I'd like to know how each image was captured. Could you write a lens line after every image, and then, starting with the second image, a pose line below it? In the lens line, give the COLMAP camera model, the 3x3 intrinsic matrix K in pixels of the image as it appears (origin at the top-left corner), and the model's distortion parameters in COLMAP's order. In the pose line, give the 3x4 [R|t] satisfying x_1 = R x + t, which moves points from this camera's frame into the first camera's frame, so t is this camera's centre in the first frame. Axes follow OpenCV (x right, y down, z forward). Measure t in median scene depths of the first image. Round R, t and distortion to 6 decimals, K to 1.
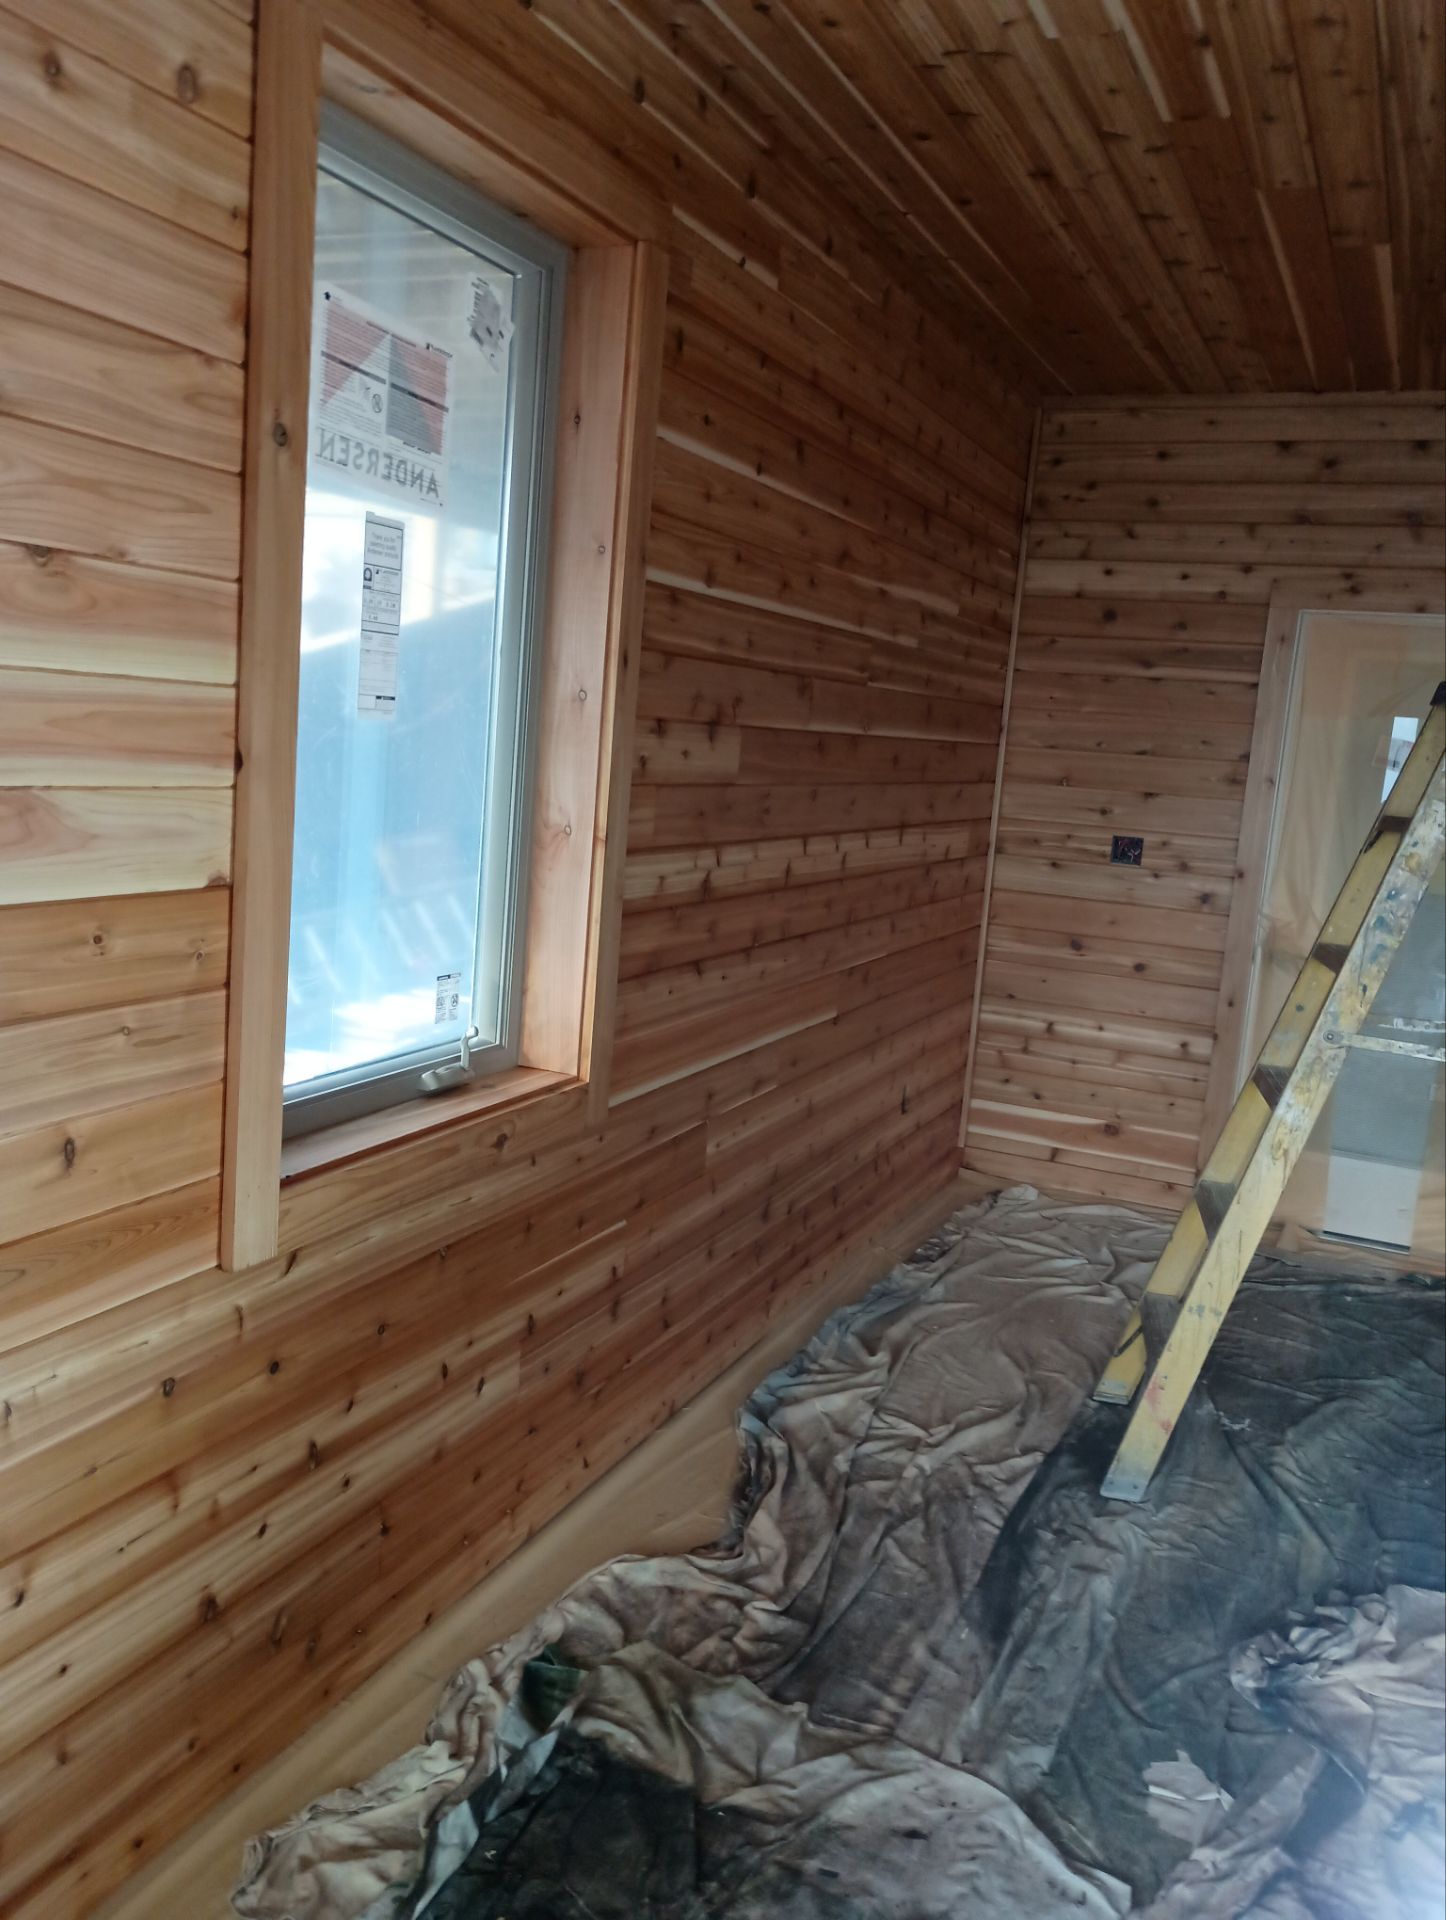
lens RADIAL K [[1597.4, 0, 723.0], [0, 1597.4, 960.0], [0, 0, 1]] dist [0.057161, -0.062979]
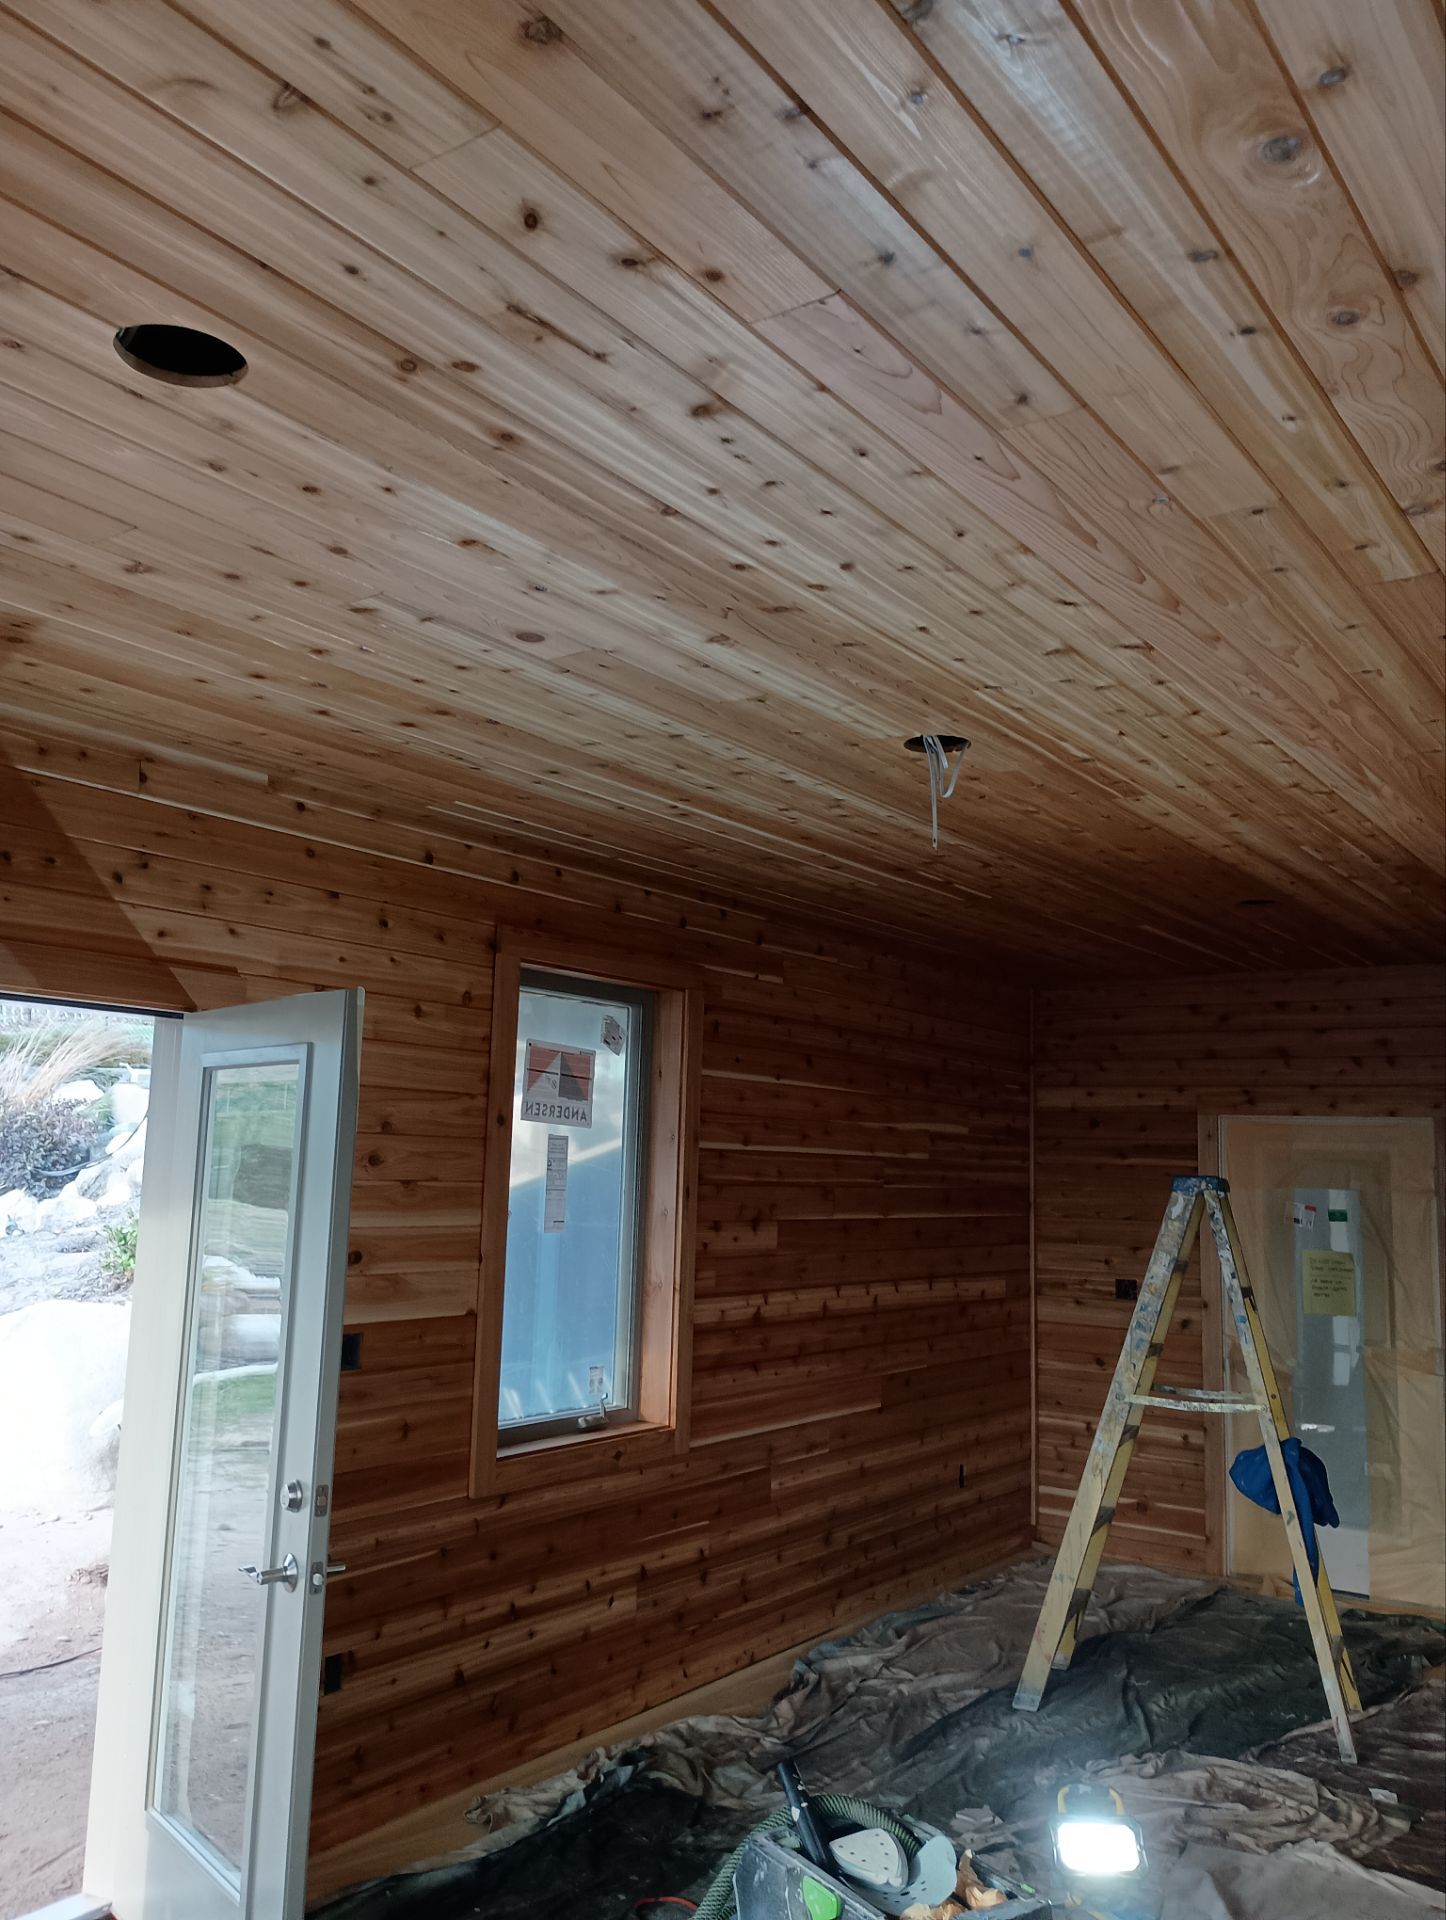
lens RADIAL K [[1597.4, 0, 723.0], [0, 1597.4, 960.0], [0, 0, 1]] dist [0.057161, -0.062979]
pose [[0.981799, -0.072255, -0.175642, 0.295944], [0.019493, 0.958257, -0.285244, 0.080305], [0.188920, 0.276629, 0.942224, -0.760833]]
